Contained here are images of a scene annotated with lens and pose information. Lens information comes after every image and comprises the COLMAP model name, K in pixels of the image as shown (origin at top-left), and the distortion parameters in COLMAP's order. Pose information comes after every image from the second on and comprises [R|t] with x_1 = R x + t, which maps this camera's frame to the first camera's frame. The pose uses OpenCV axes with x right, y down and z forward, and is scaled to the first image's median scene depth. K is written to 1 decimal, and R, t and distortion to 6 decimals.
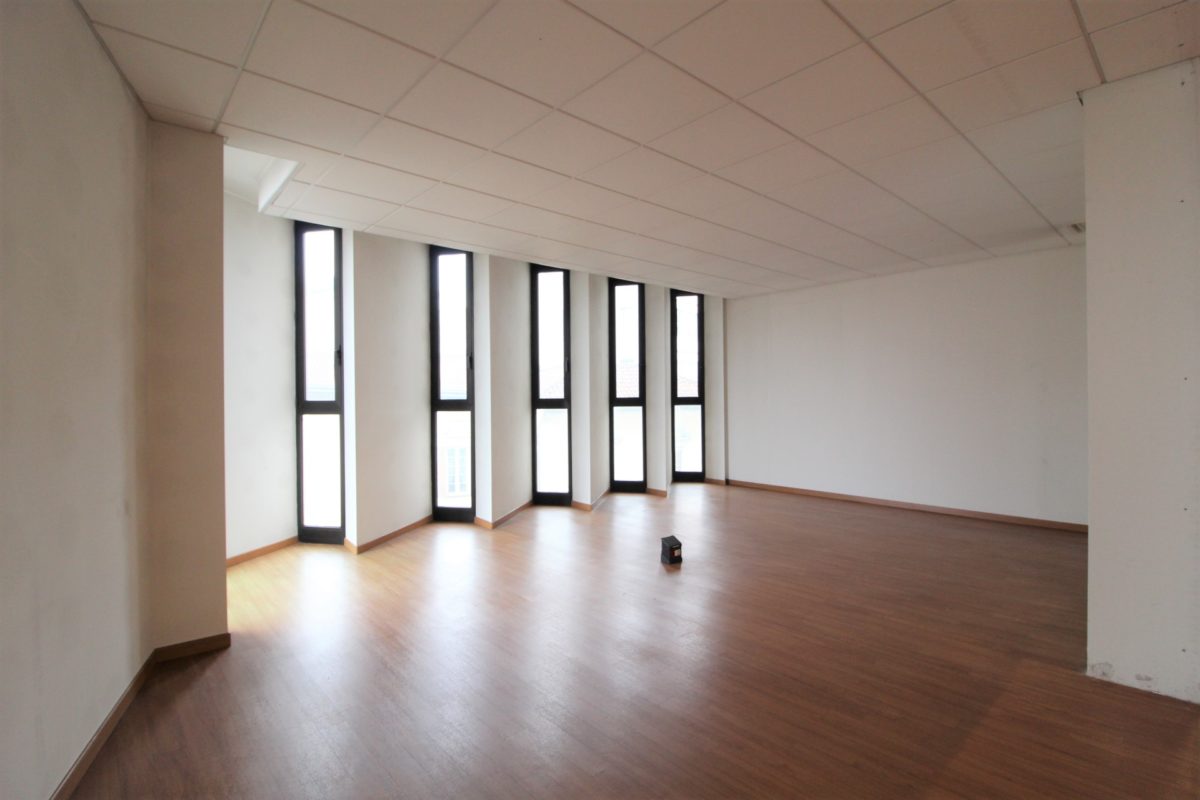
lens RADIAL K [[553.2, 0, 600.0], [0, 553.2, 400.0], [0, 0, 1]] dist [0.000150, -0.000135]
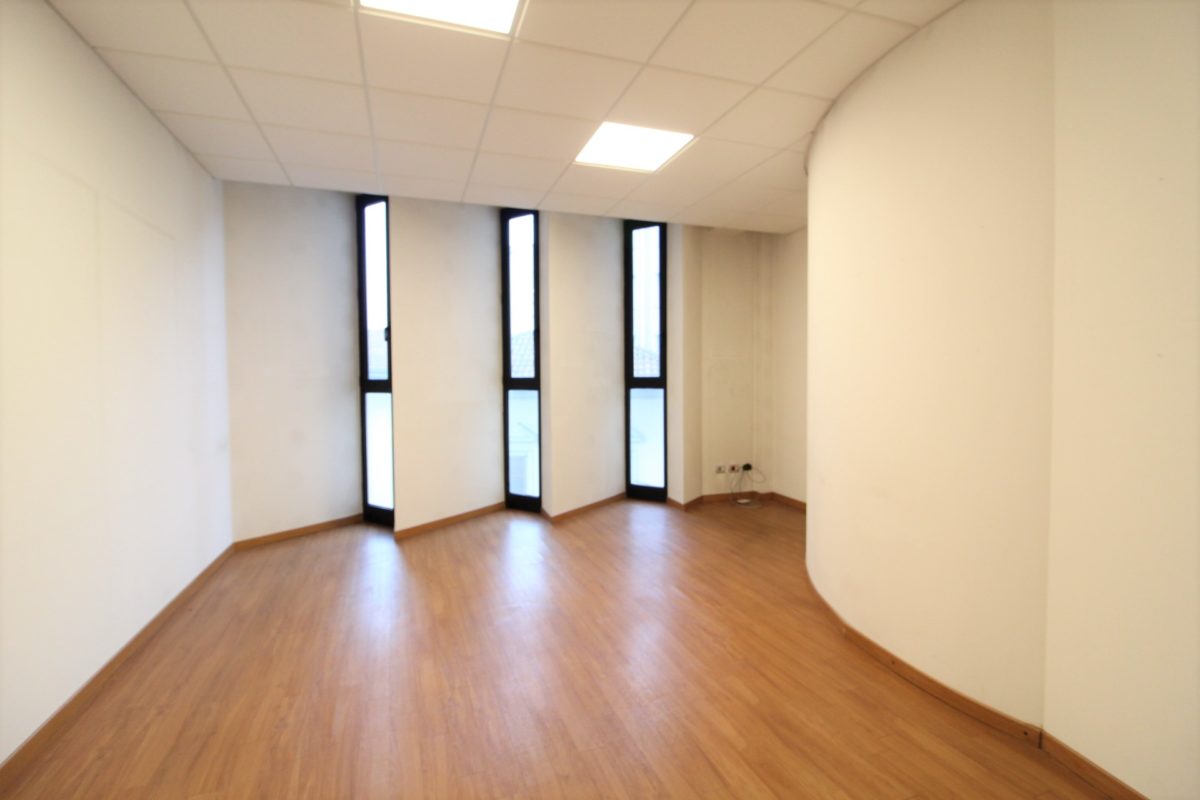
lens RADIAL K [[566.5, 0, 619.9], [0, 566.5, 399.7], [0, 0, 1]] dist [-0.000141, 0.000019]
pose [[0.936394, 0.016738, -0.350550, 0.168763], [-0.002815, 0.999188, 0.040188, -0.002336], [0.350938, -0.036645, 0.935681, 0.151414]]
